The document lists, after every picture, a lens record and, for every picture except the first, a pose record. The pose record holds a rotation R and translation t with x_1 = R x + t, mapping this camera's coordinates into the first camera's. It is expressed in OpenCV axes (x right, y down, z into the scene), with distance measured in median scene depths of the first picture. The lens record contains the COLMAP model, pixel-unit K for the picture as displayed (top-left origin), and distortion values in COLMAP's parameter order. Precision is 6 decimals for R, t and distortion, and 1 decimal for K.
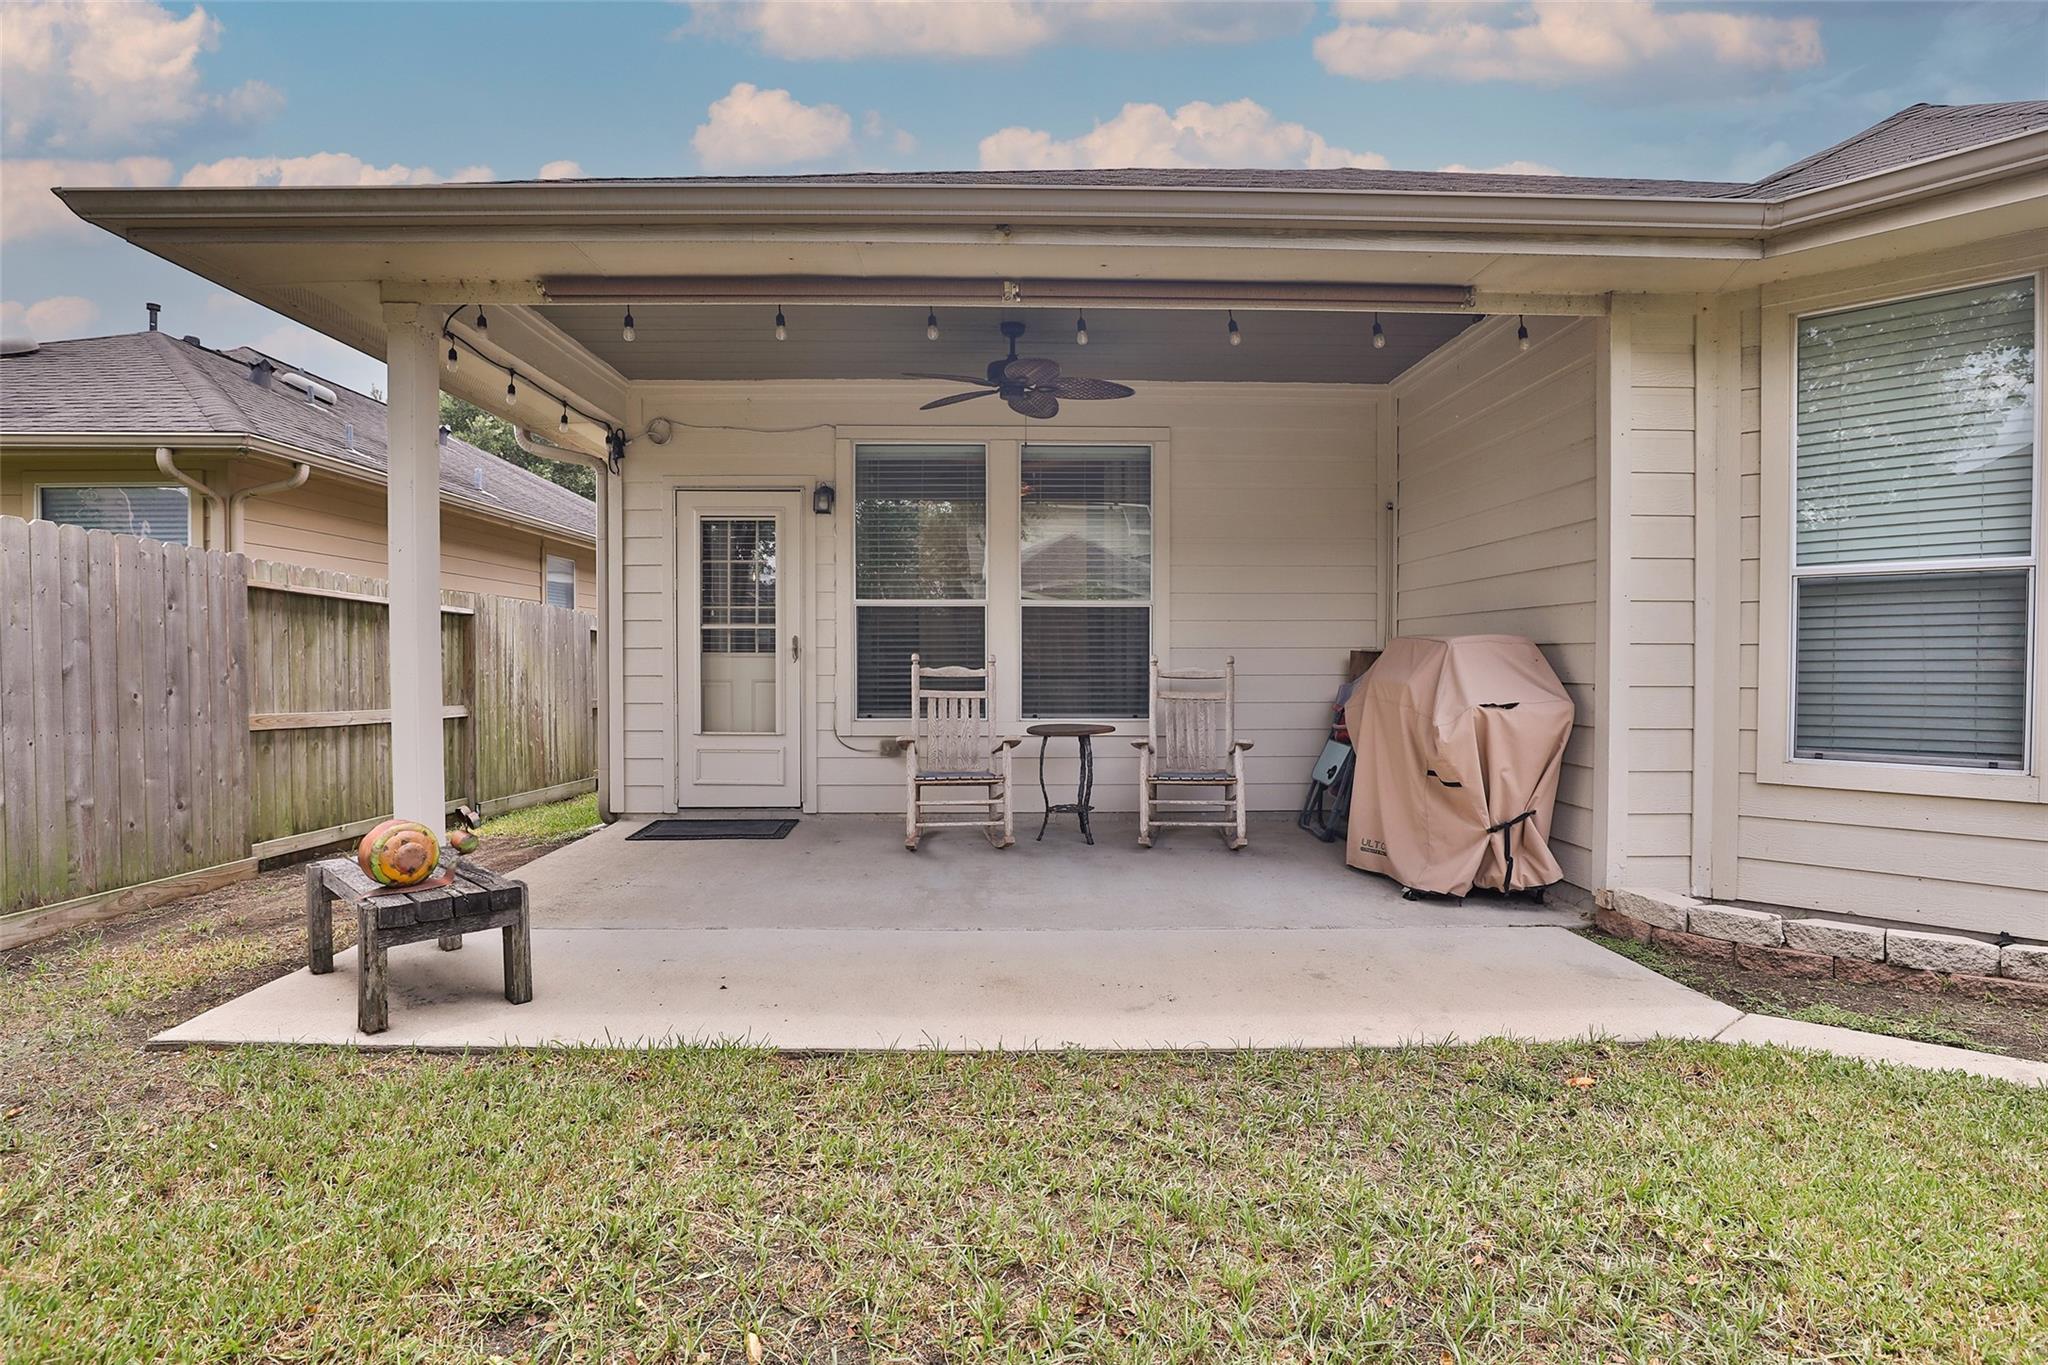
lens RADIAL K [[988.9, 0, 1025.1], [0, 988.9, 679.1], [0, 0, 1]] dist [-0.042512, 0.011087]
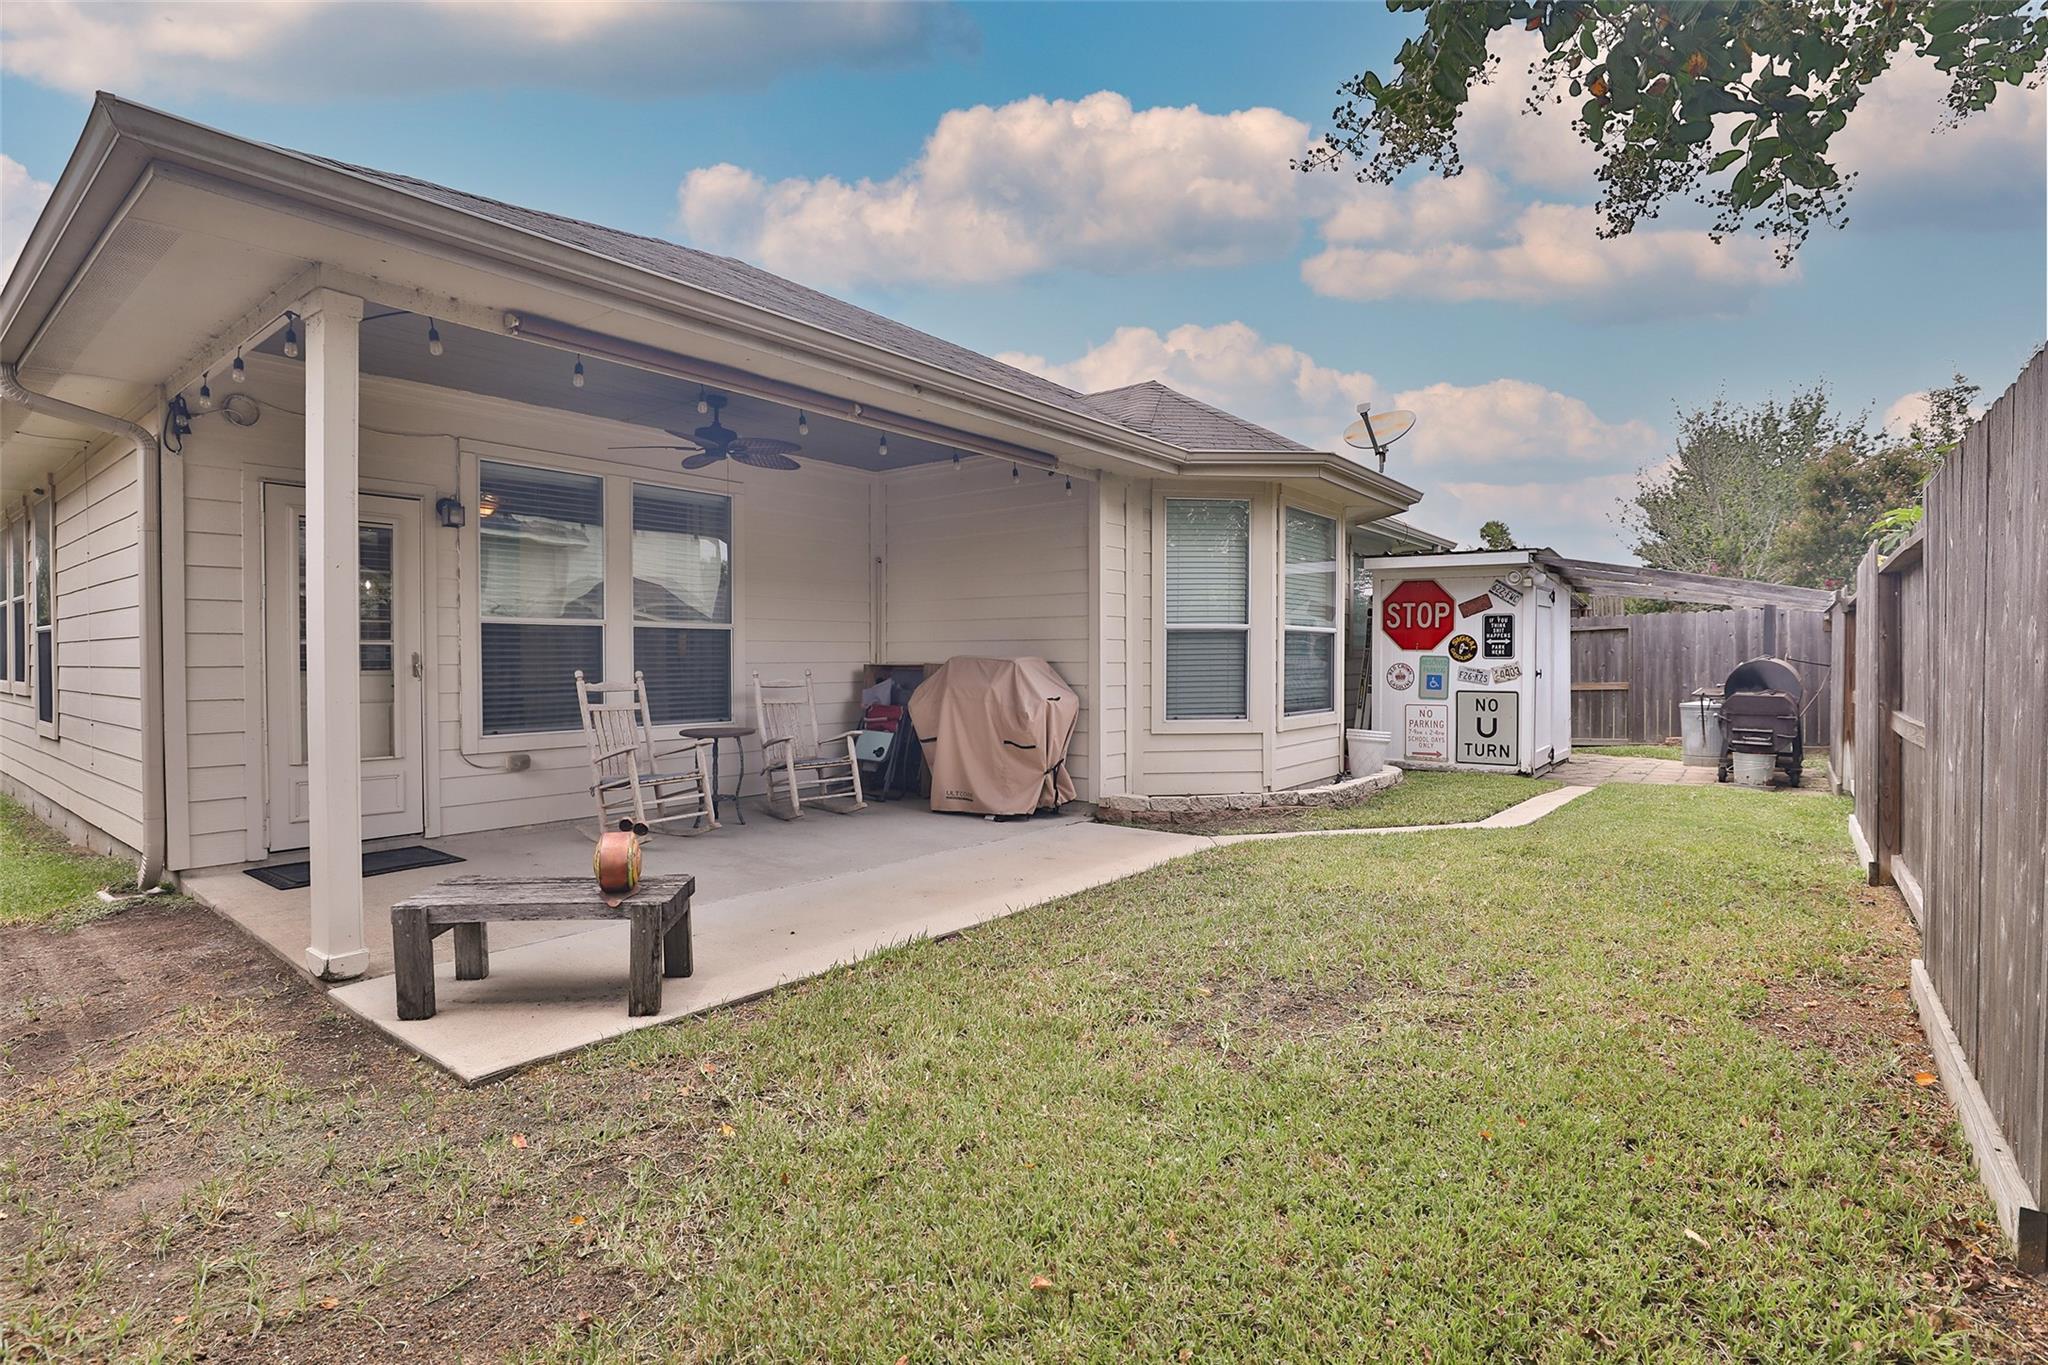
lens RADIAL K [[988.9, 0, 992.6], [0, 988.9, 673.3], [0, 0, 1]] dist [-0.042512, 0.011087]
pose [[0.648567, -0.013029, 0.761046, -0.647876], [0.020430, 0.999791, -0.000295, -0.013646], [-0.760883, 0.015740, 0.648698, -0.030379]]
